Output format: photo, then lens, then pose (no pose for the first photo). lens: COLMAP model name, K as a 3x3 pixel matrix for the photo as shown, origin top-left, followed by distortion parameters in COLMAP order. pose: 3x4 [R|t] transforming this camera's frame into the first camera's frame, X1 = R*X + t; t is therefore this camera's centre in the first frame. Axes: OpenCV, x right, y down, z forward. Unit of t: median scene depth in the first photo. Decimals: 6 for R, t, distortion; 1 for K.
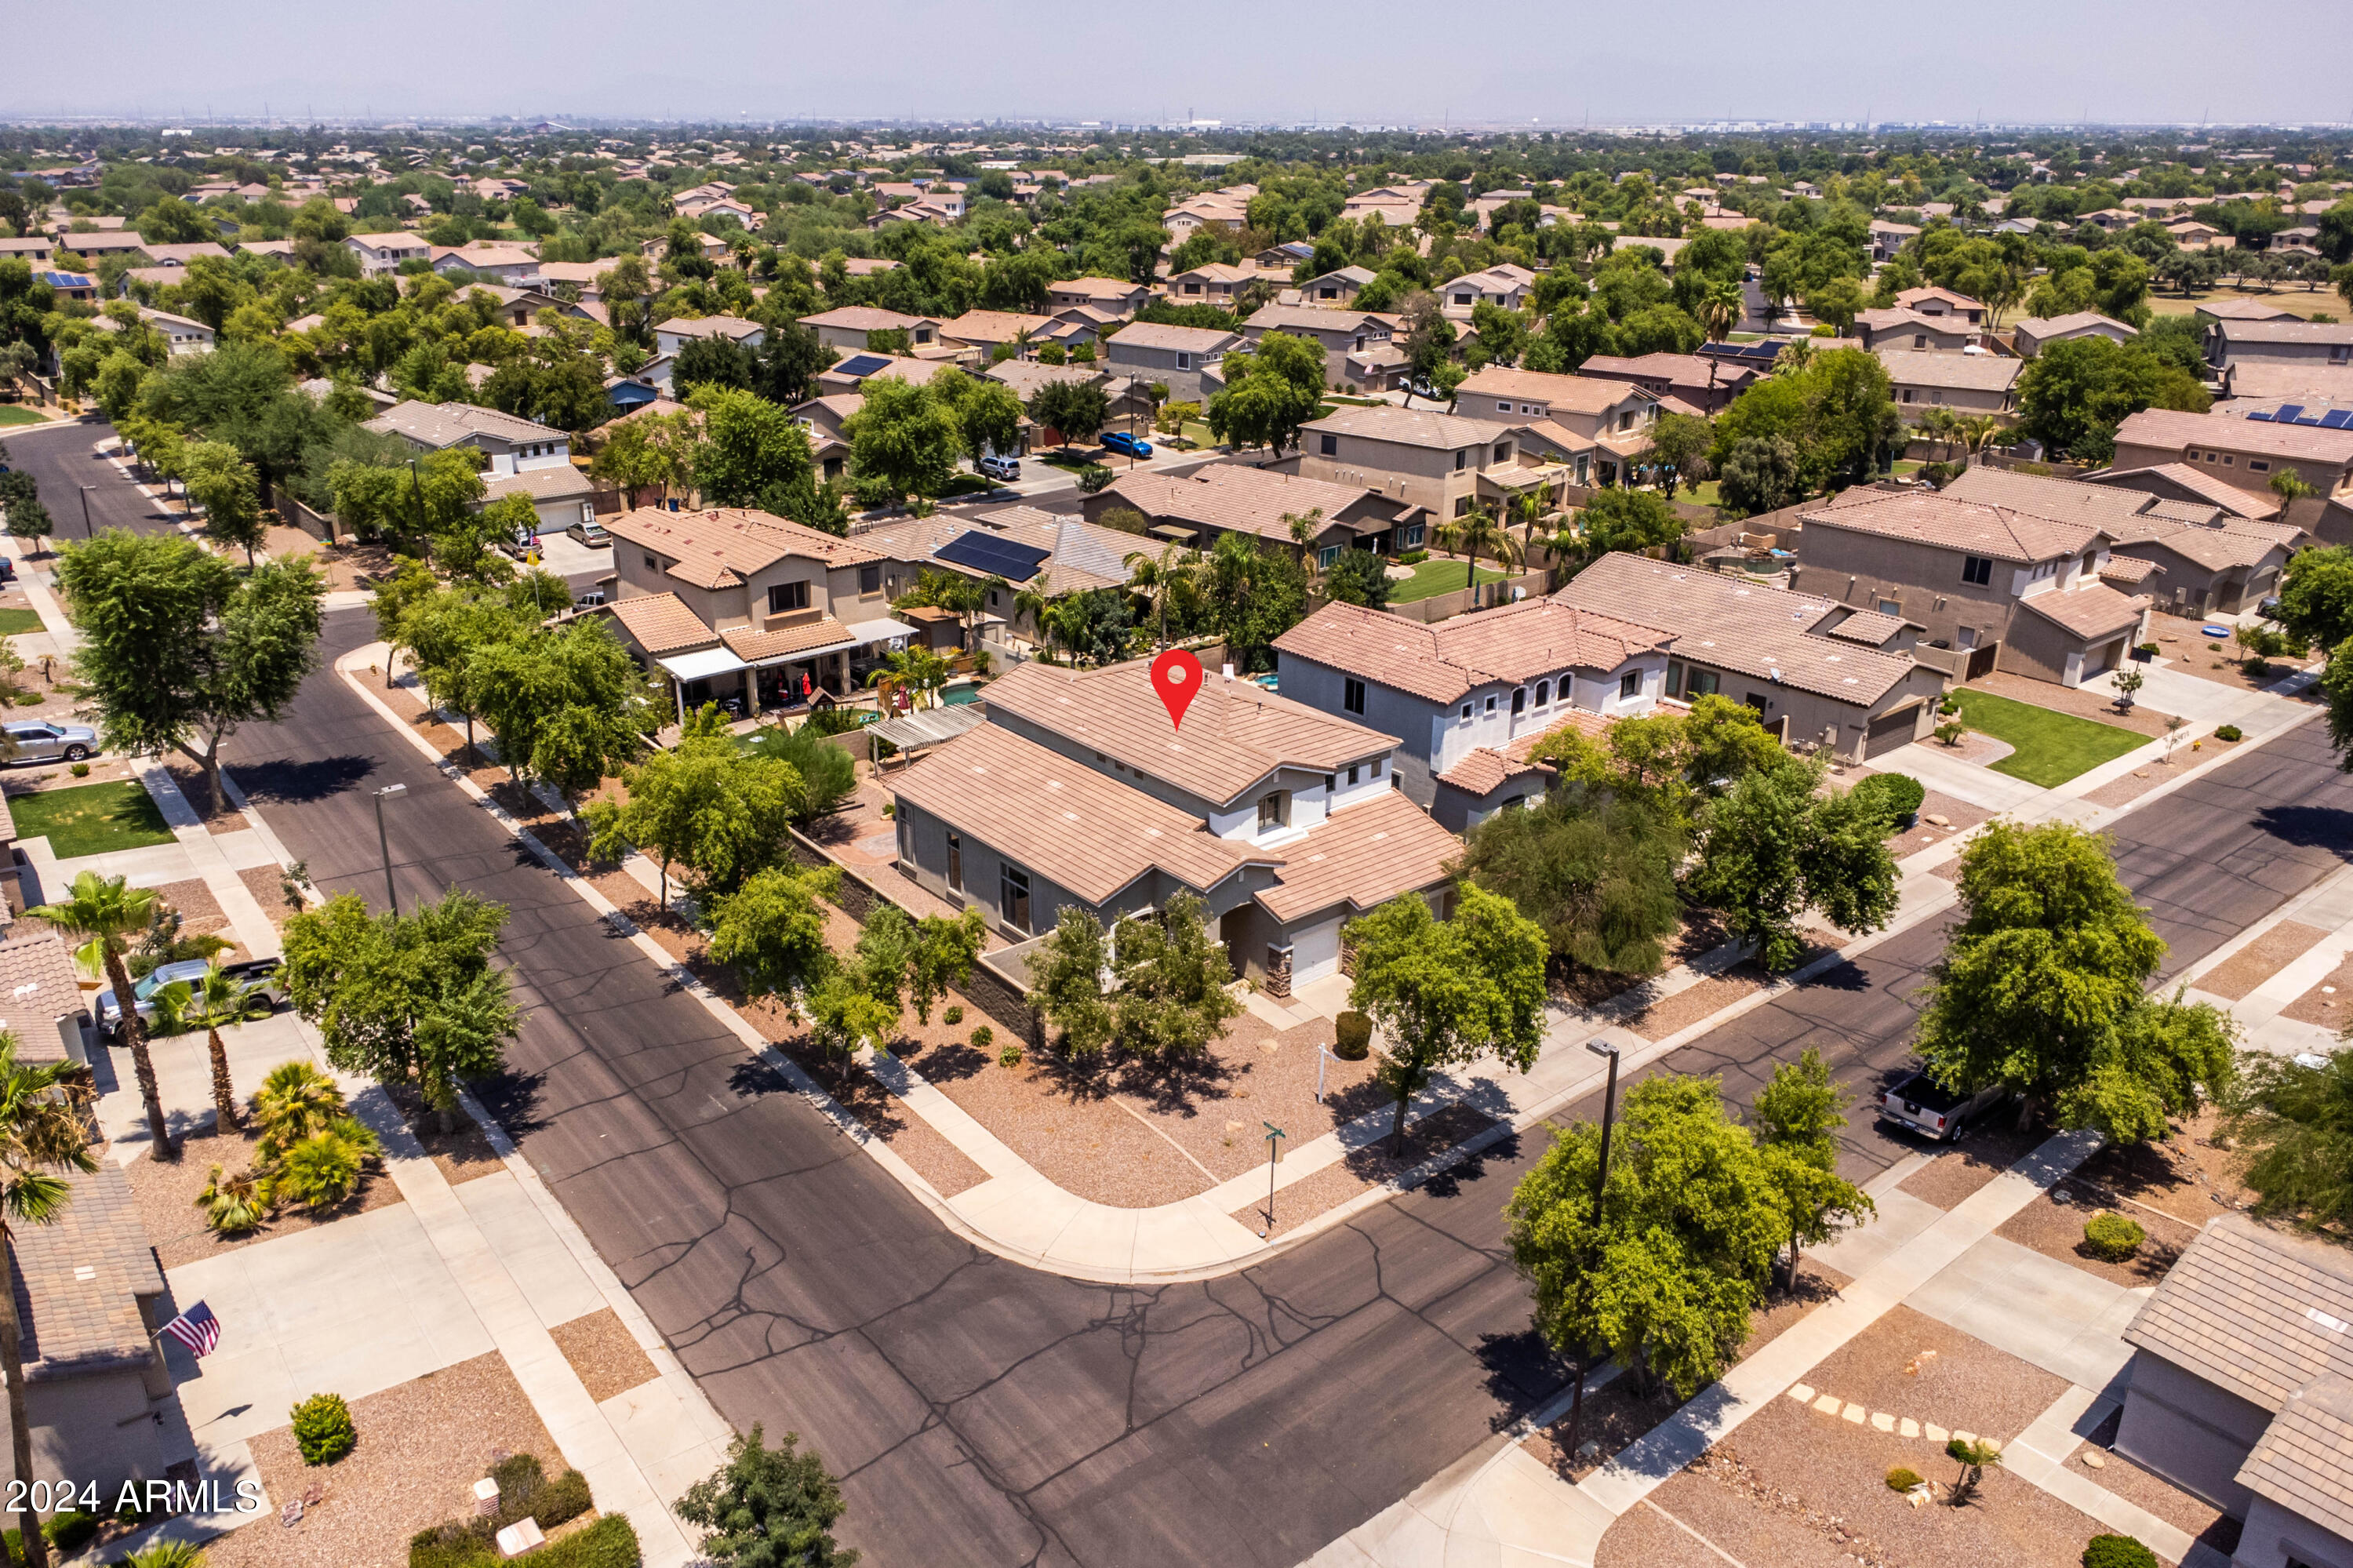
lens RADIAL K [[1690.4, 0, 1176.5], [0, 1690.4, 784.0], [0, 0, 1]] dist [0.019014, 0.001676]
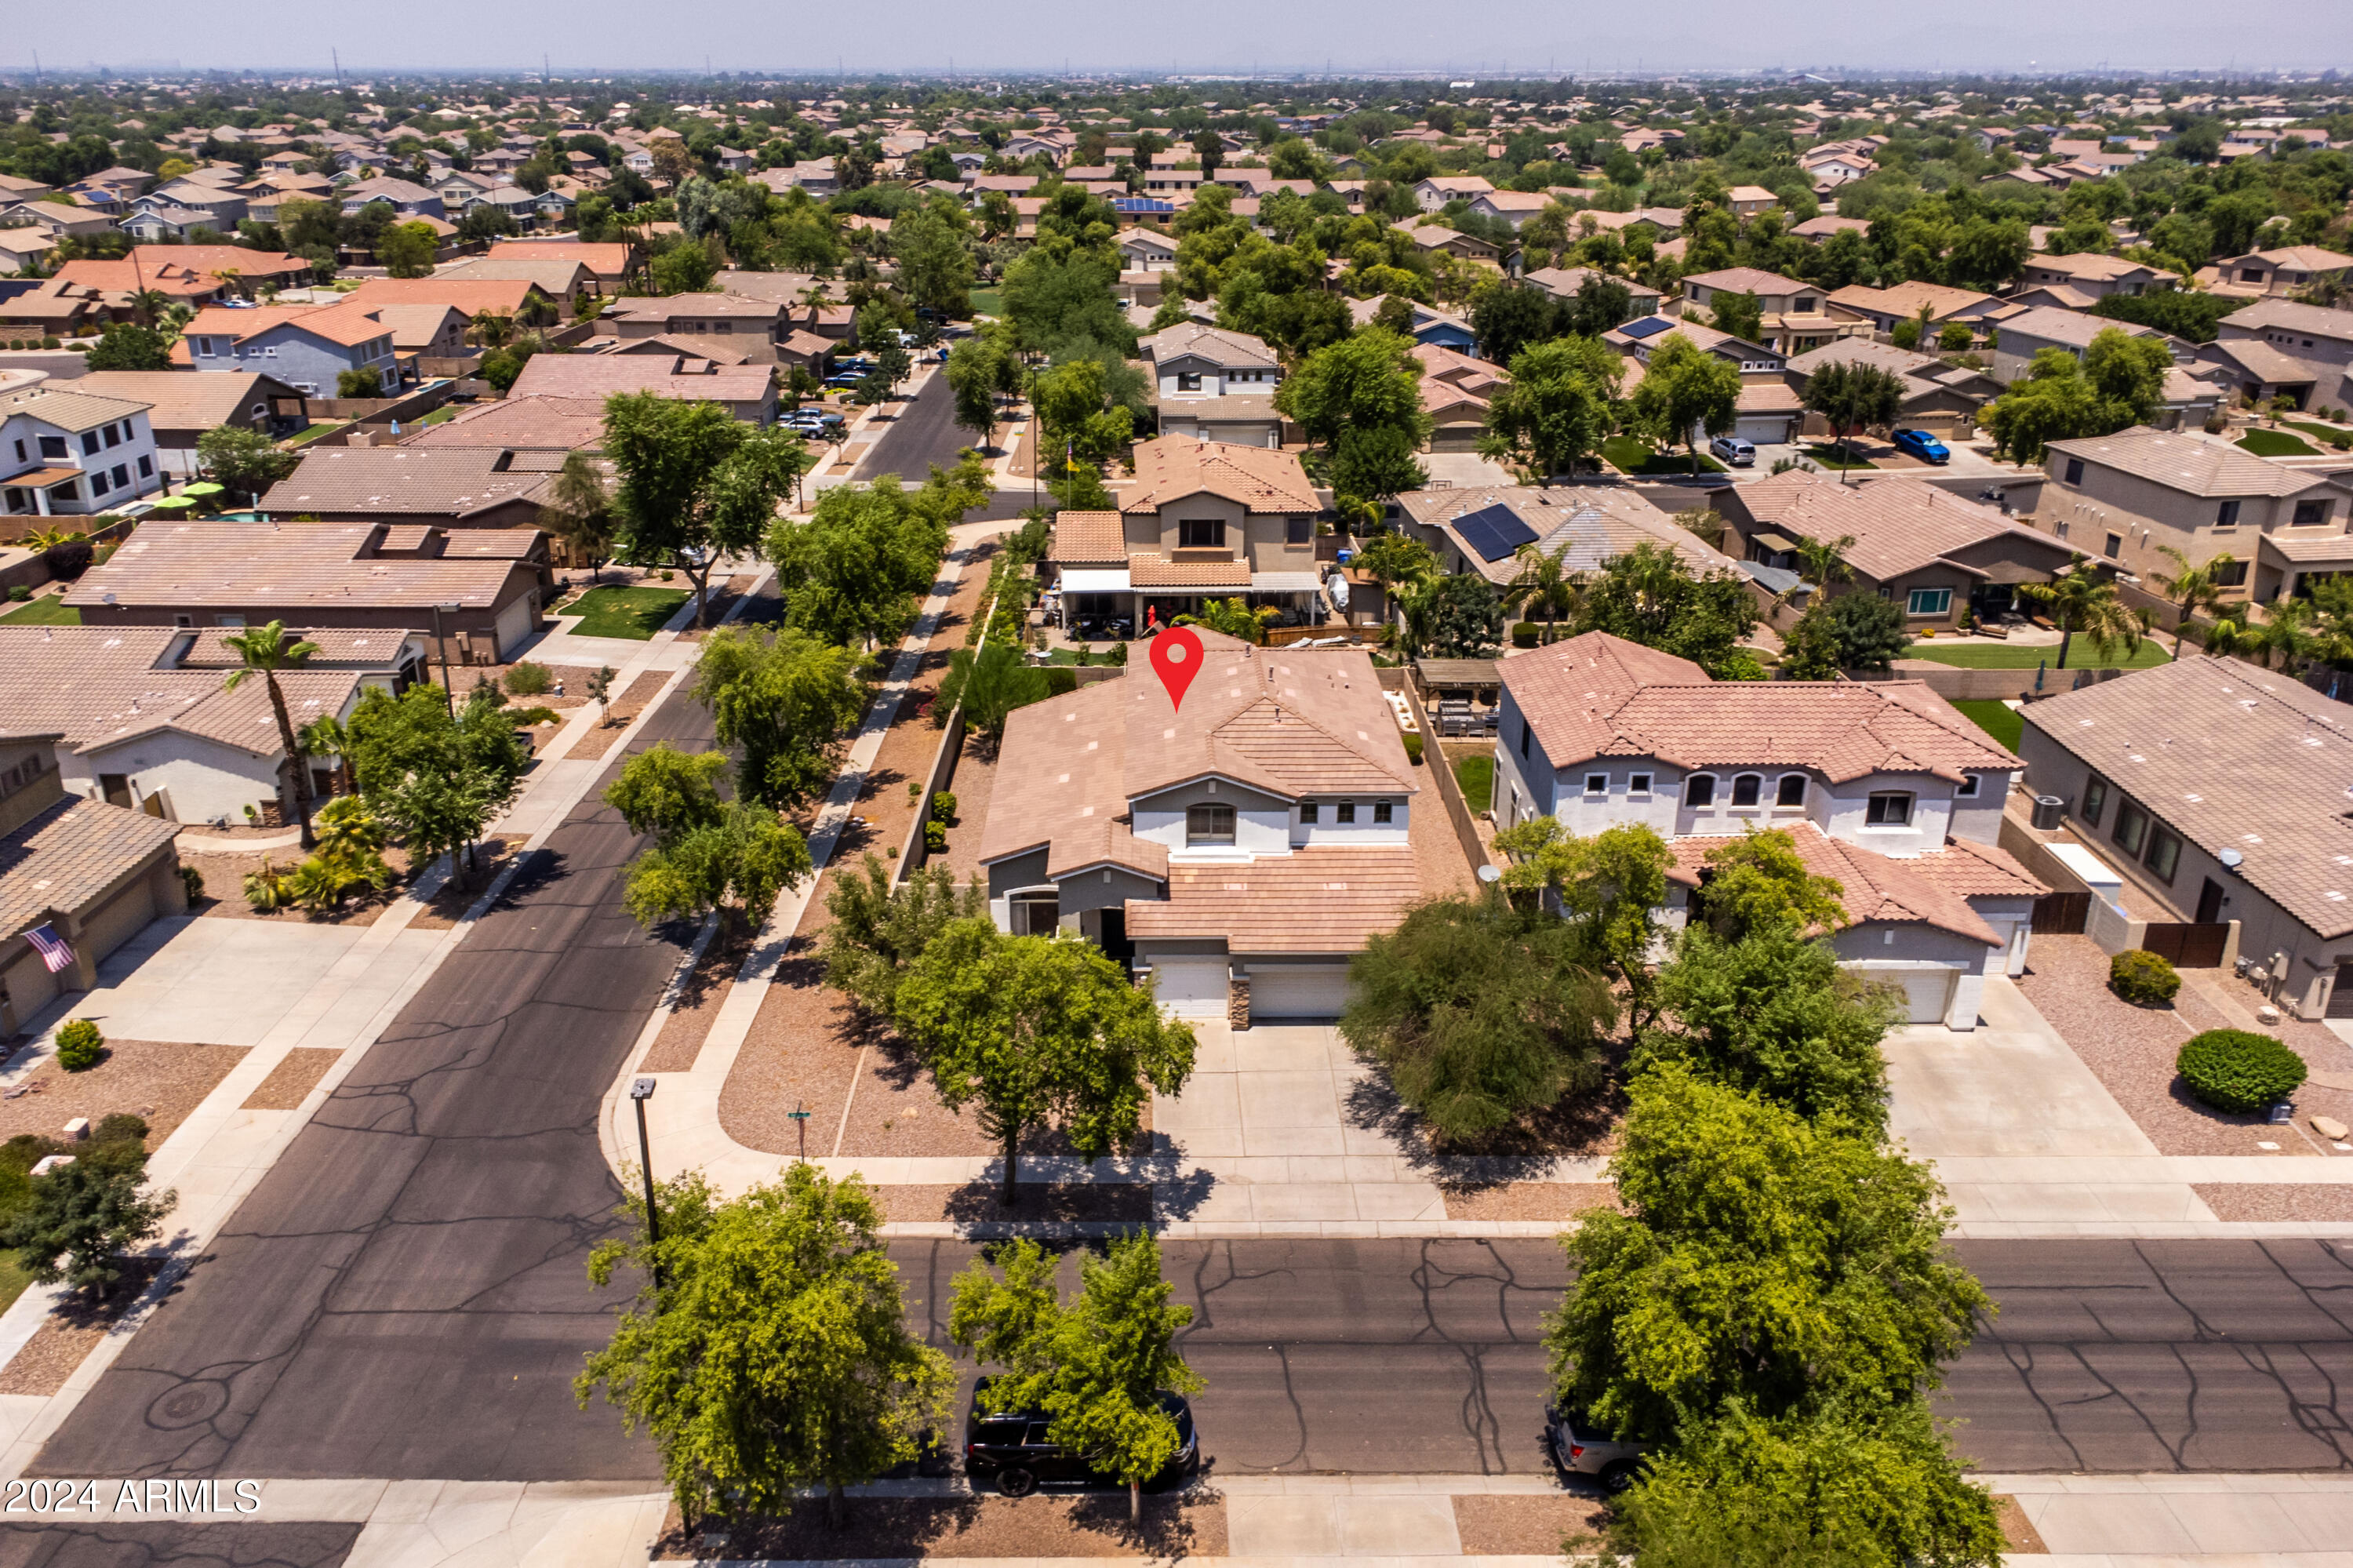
lens RADIAL K [[1690.0, 0, 1176.5], [0, 1690.0, 784.0], [0, 0, 1]] dist [0.004123, 0.010253]
pose [[0.787370, 0.240332, -0.567705, 0.446134], [-0.226224, 0.969276, 0.096574, -0.071032], [0.573472, 0.052389, 0.817548, 0.205478]]
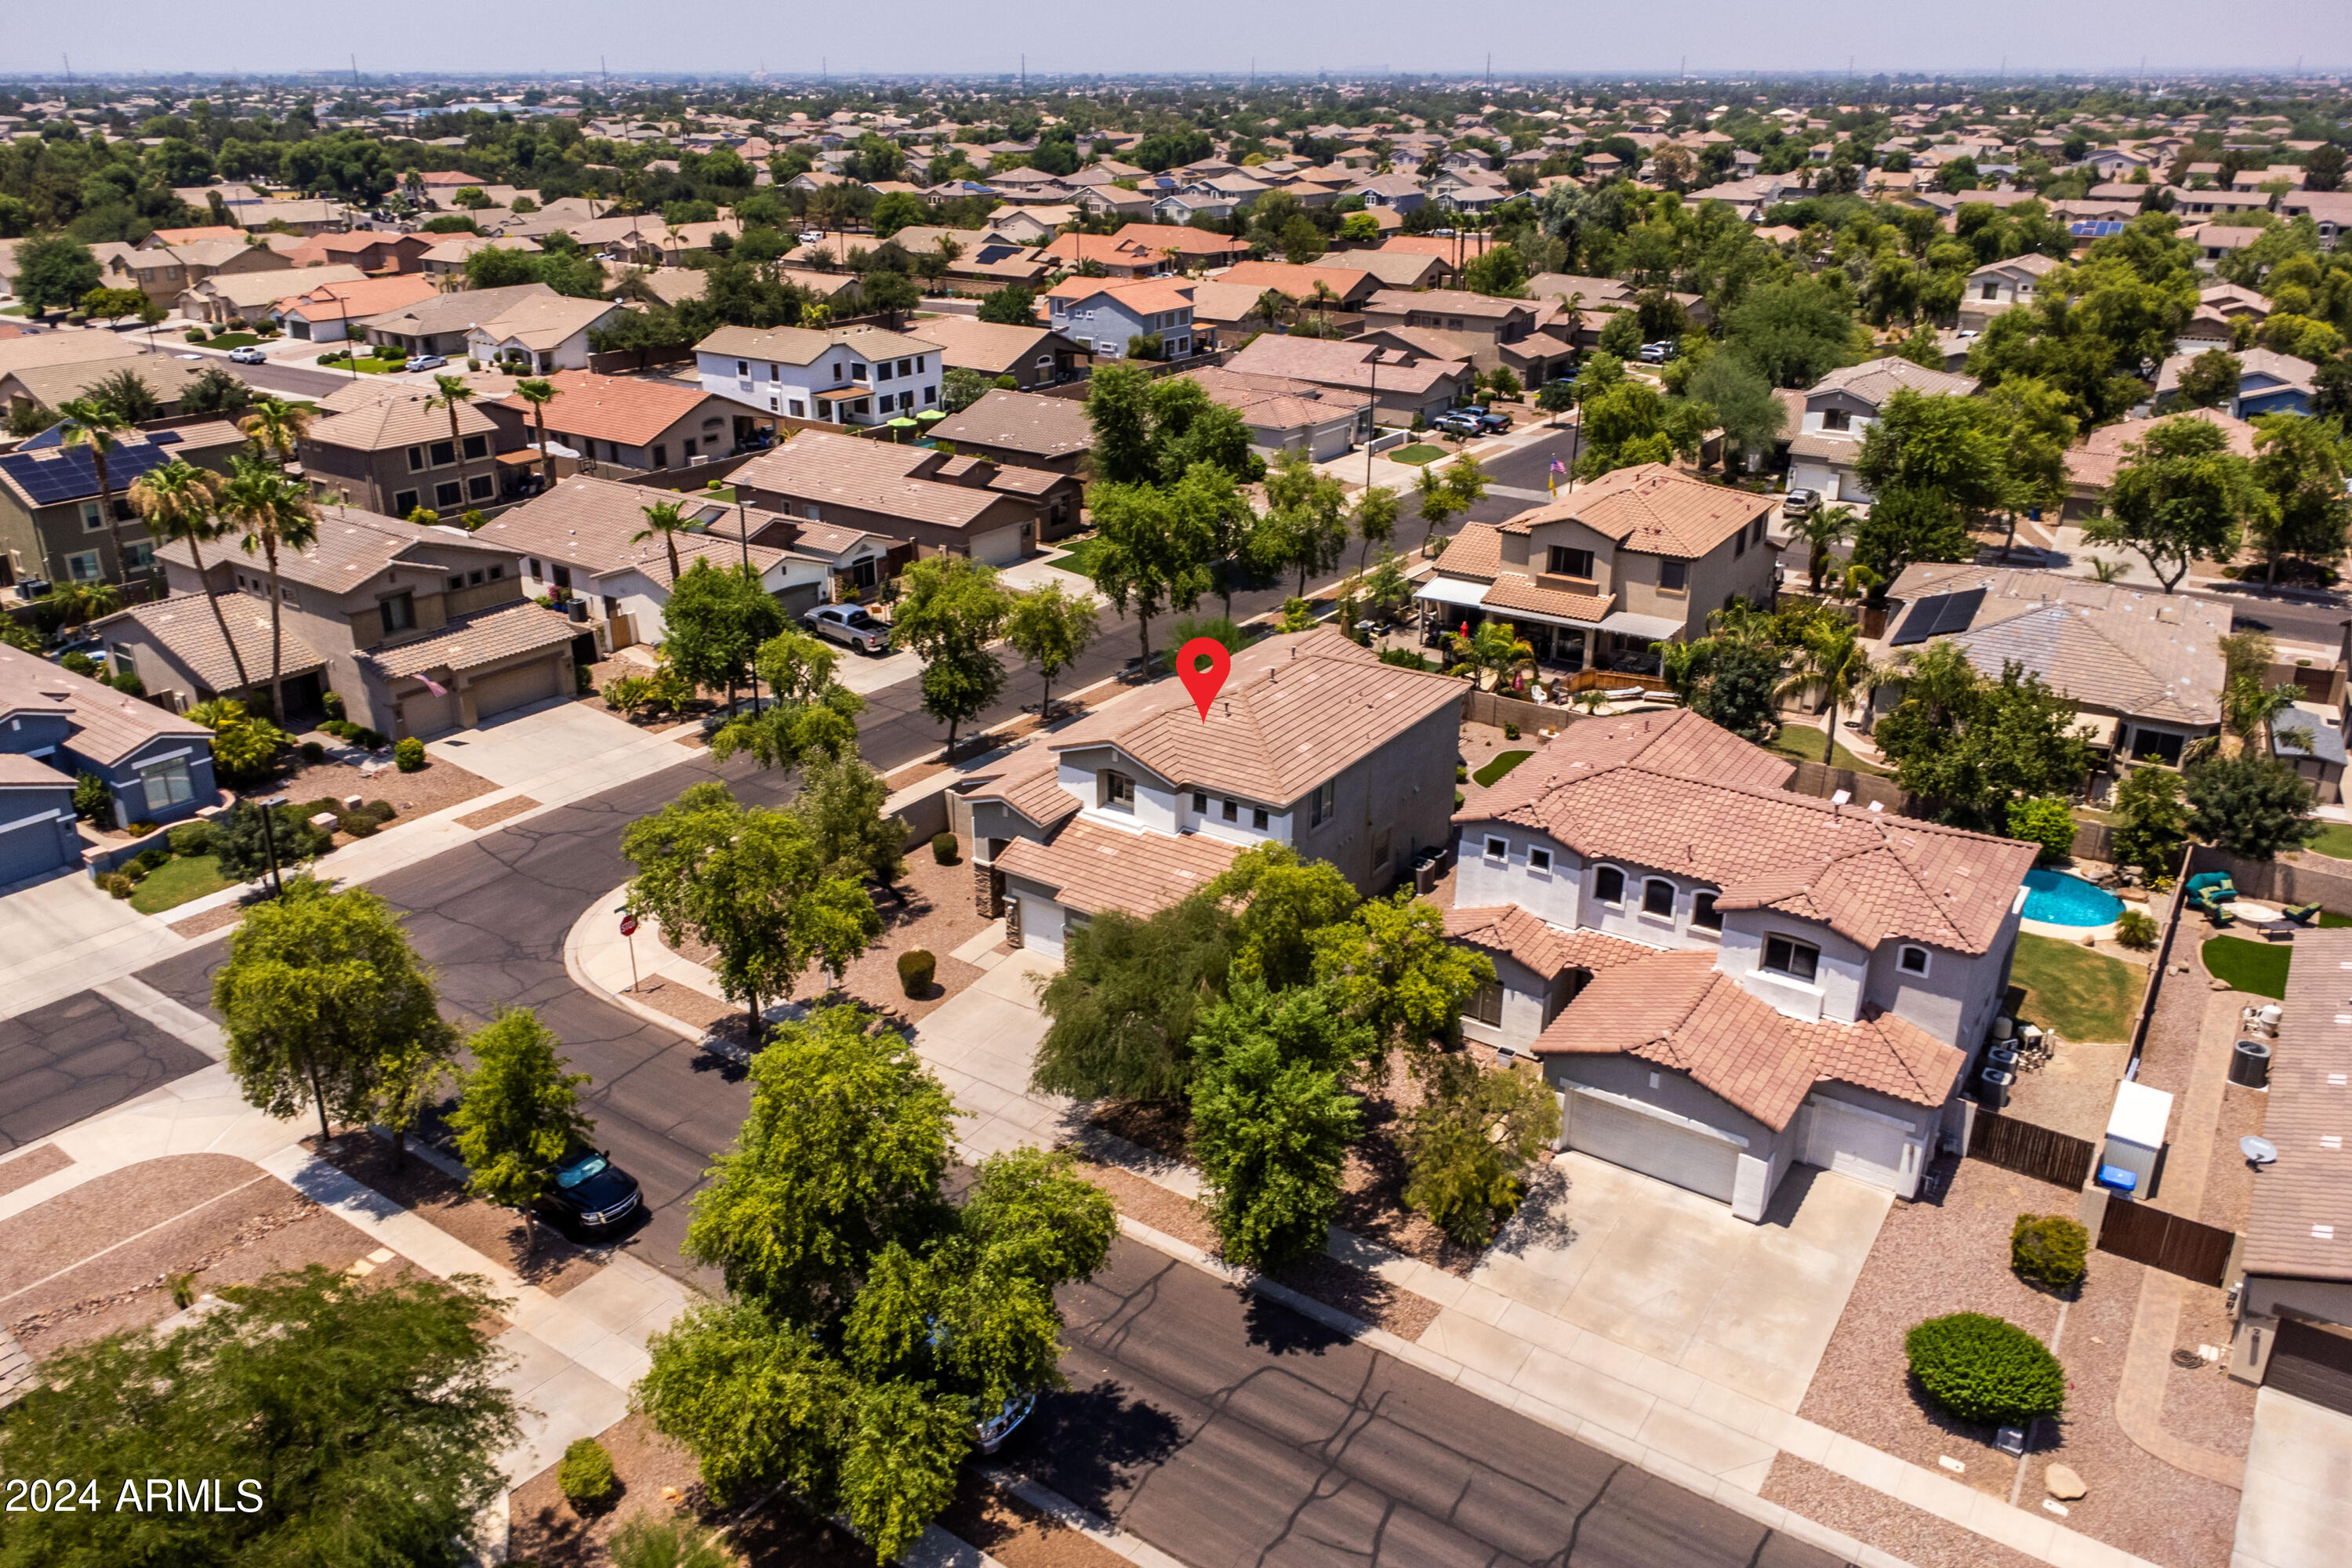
lens RADIAL K [[1691.8, 0, 1176.0], [0, 1691.8, 784.0], [0, 0, 1]] dist [0.014894, -0.000242]
pose [[0.292093, 0.371401, -0.881330, 0.751360], [-0.352027, 0.898573, 0.261998, -0.207027], [0.889246, 0.233724, 0.393211, 0.525847]]
